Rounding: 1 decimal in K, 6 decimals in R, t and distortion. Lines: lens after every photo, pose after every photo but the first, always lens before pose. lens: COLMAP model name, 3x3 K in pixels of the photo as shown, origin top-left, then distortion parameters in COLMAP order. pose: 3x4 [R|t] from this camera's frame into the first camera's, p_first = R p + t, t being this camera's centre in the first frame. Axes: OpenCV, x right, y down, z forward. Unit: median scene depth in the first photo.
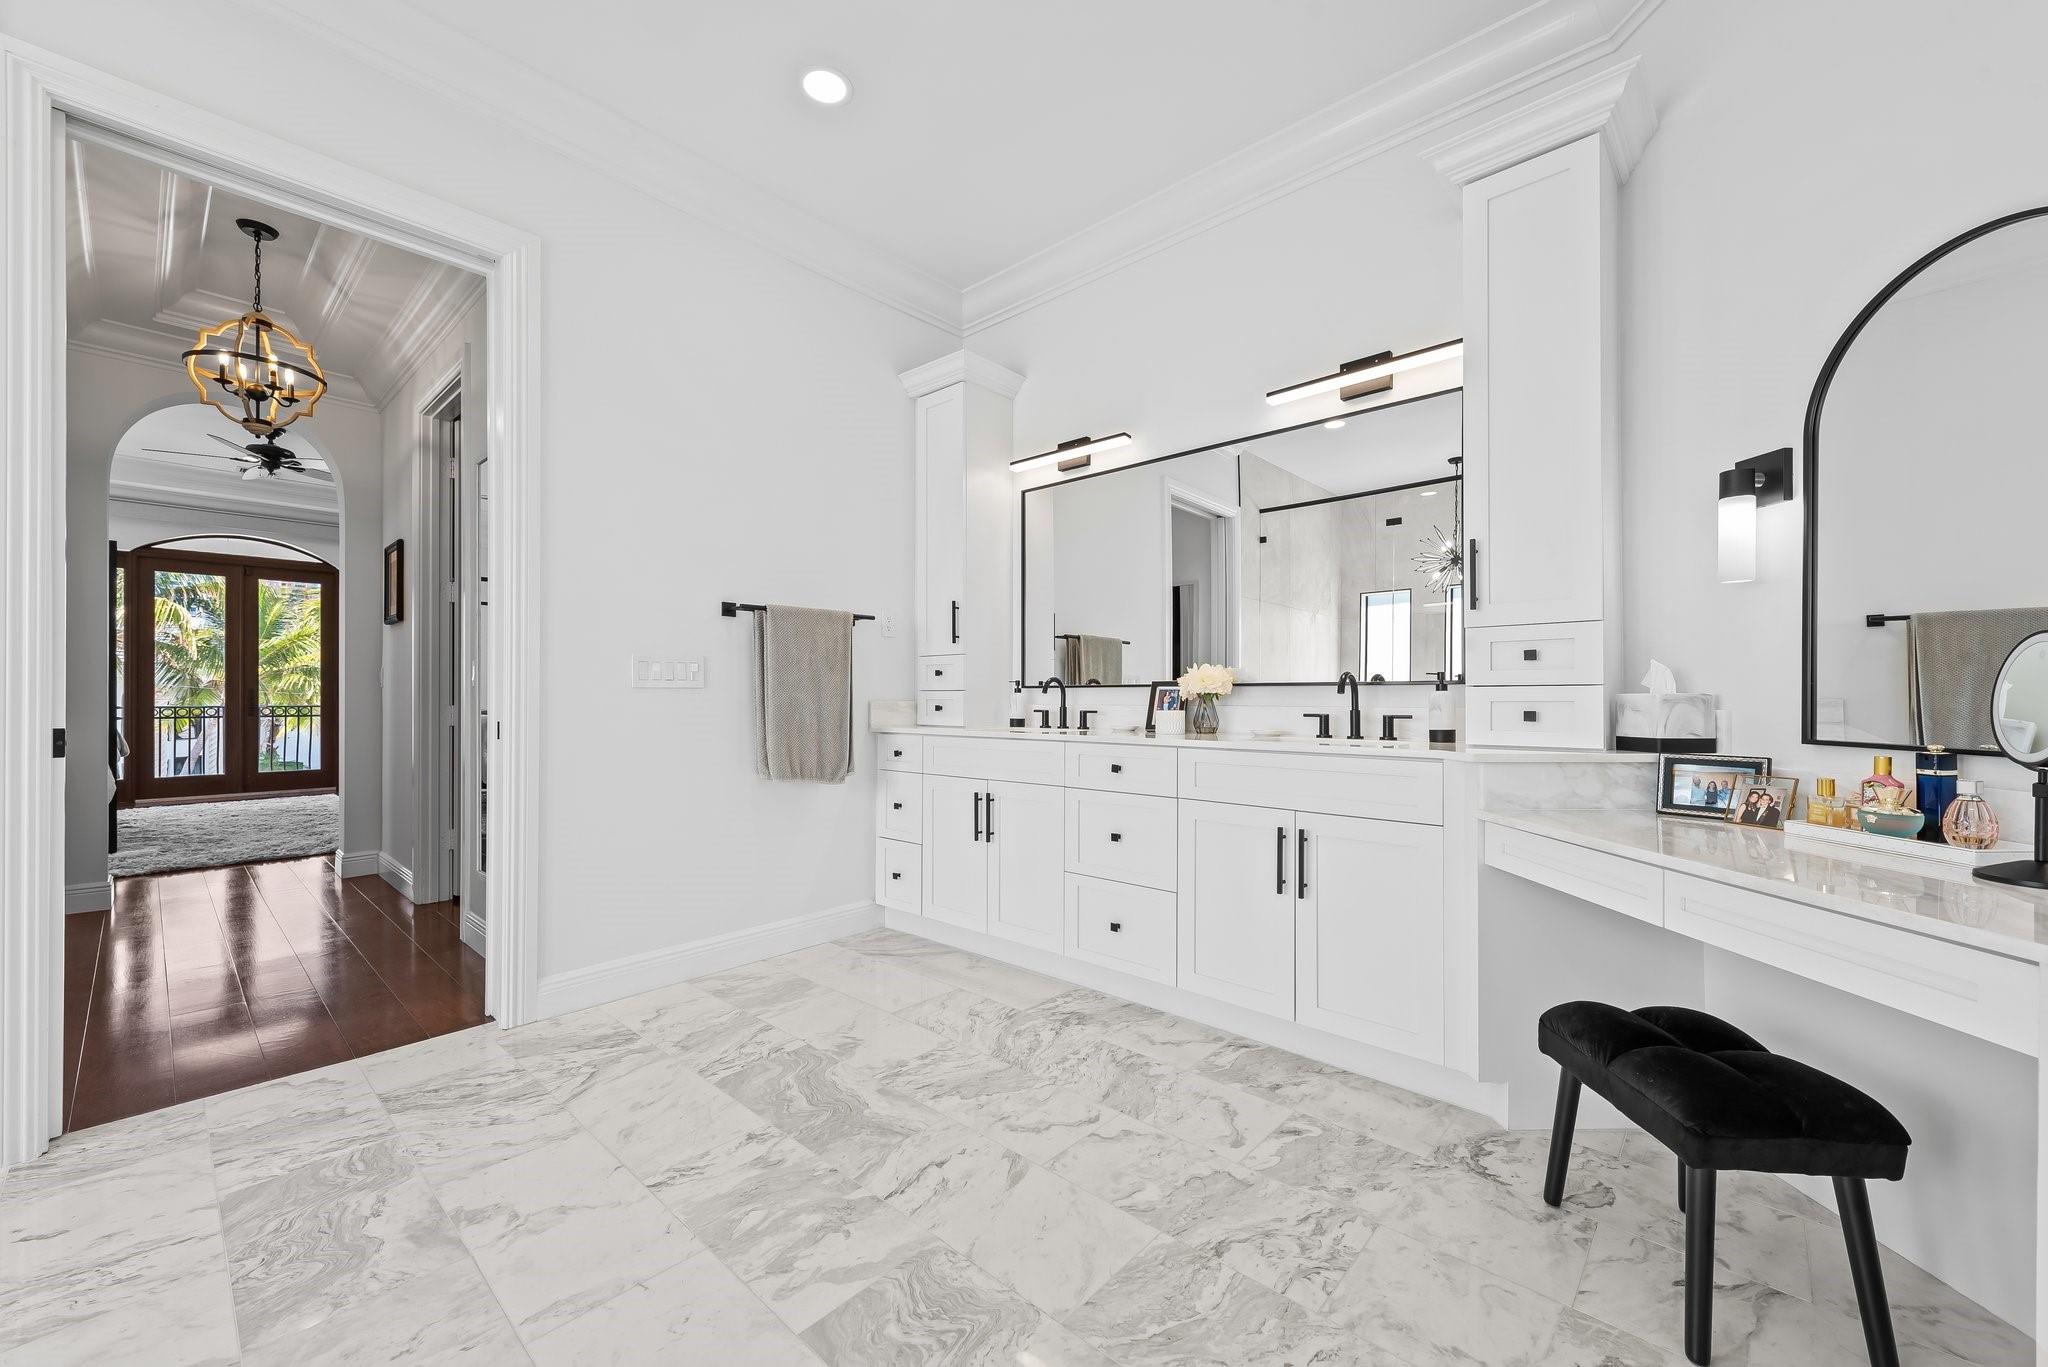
lens RADIAL K [[795.1, 0, 1017.4], [0, 795.1, 694.3], [0, 0, 1]] dist [0.001924, -0.000117]
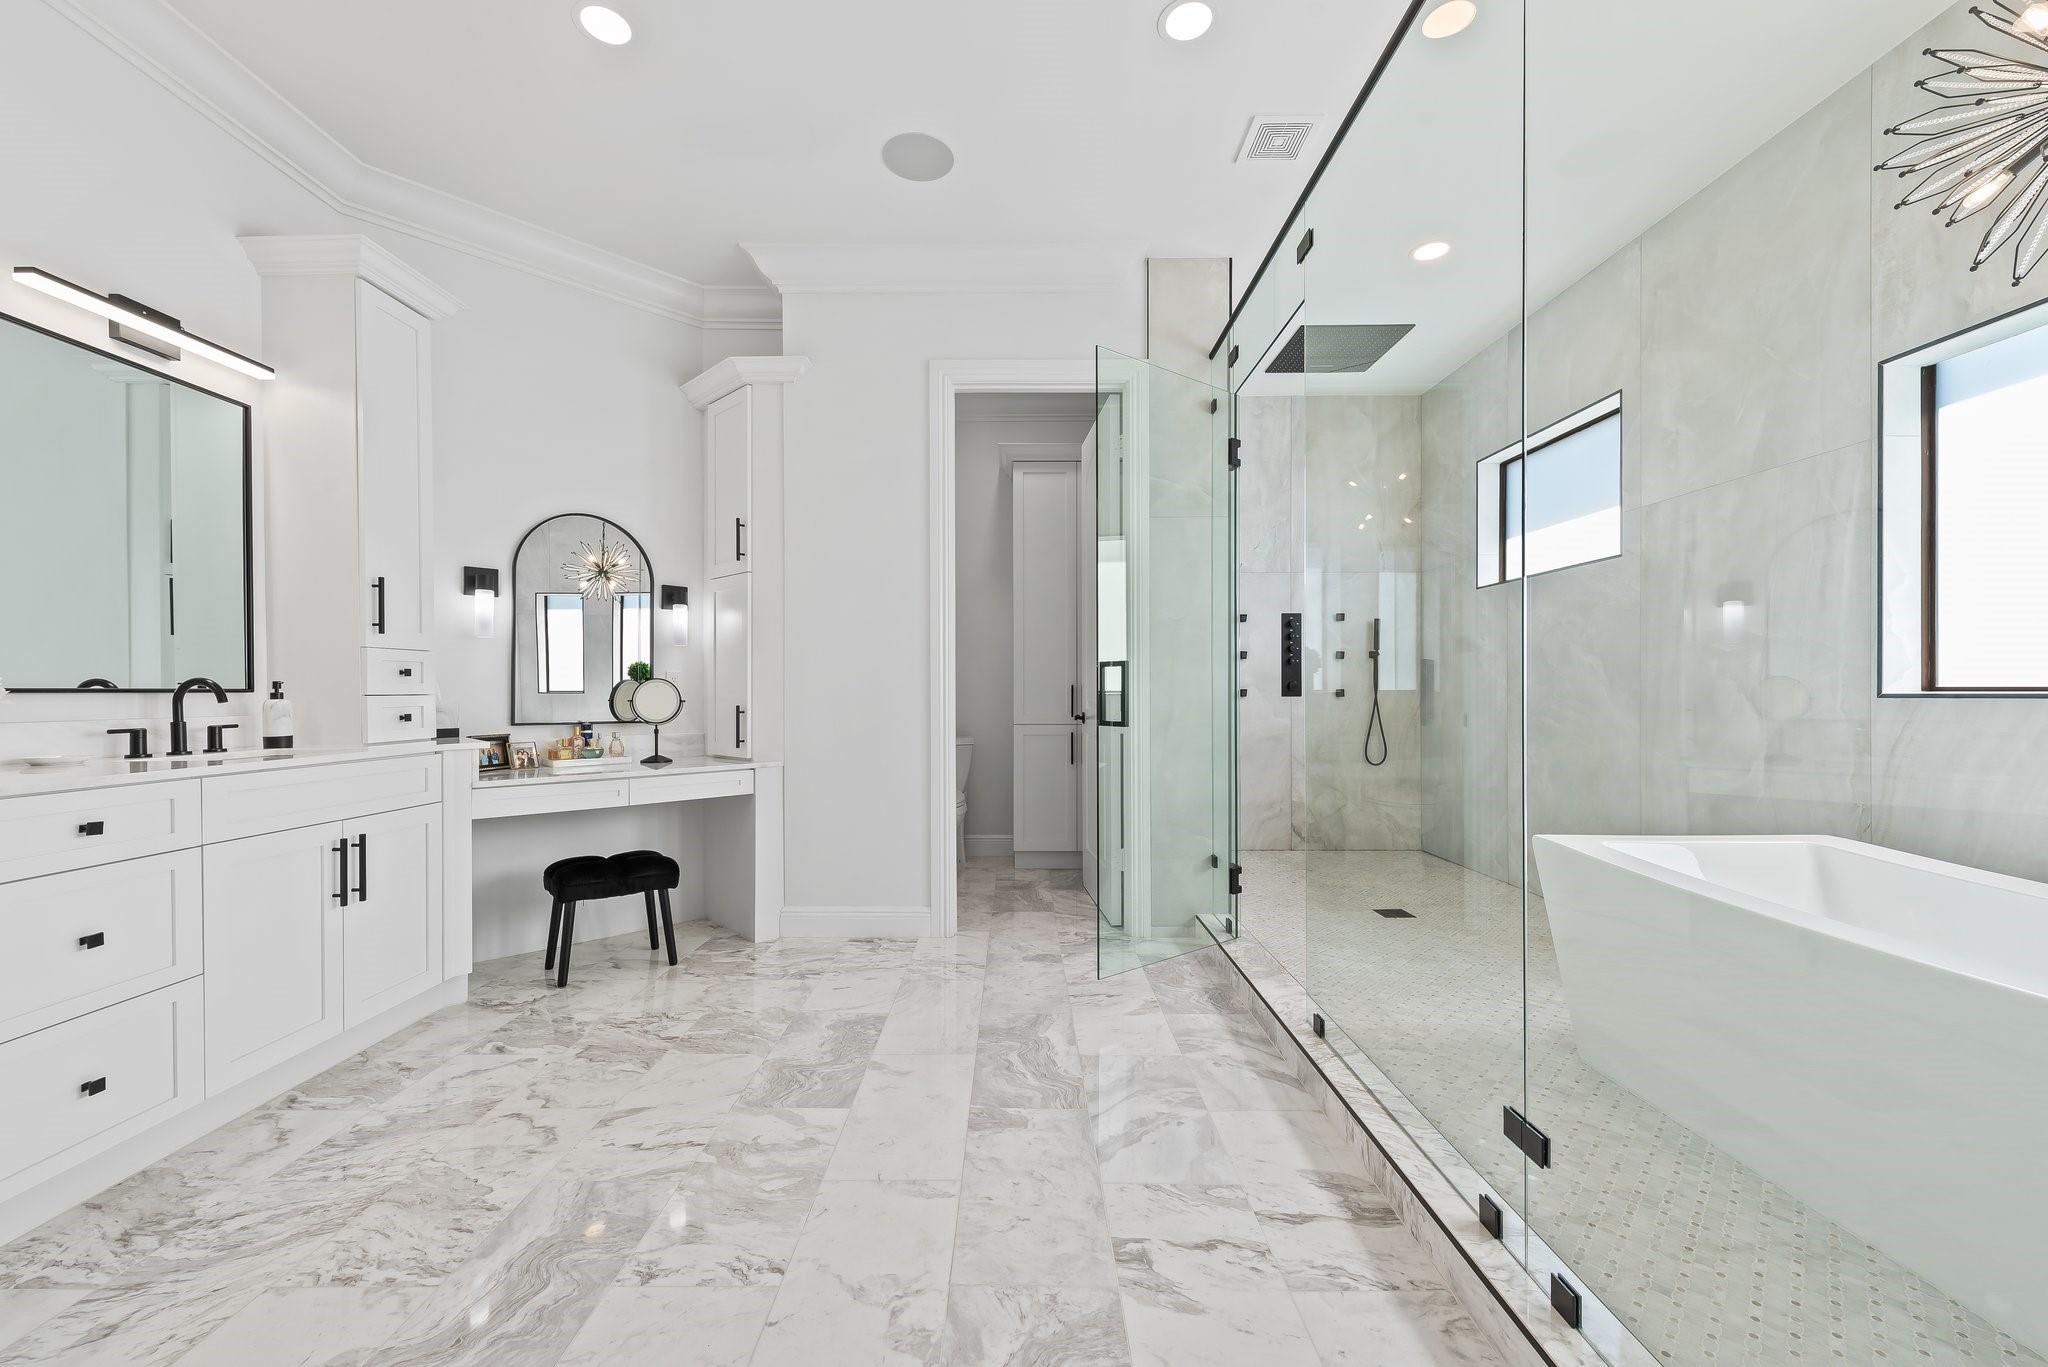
lens RADIAL K [[795.1, 0, 1017.4], [0, 795.1, 694.3], [0, 0, 1]] dist [0.001924, -0.000117]
pose [[-0.676385, -0.002505, 0.736544, -1.036615], [-0.000435, 0.999995, 0.003001, -0.016155], [-0.736548, 0.001710, -0.676383, 1.134335]]
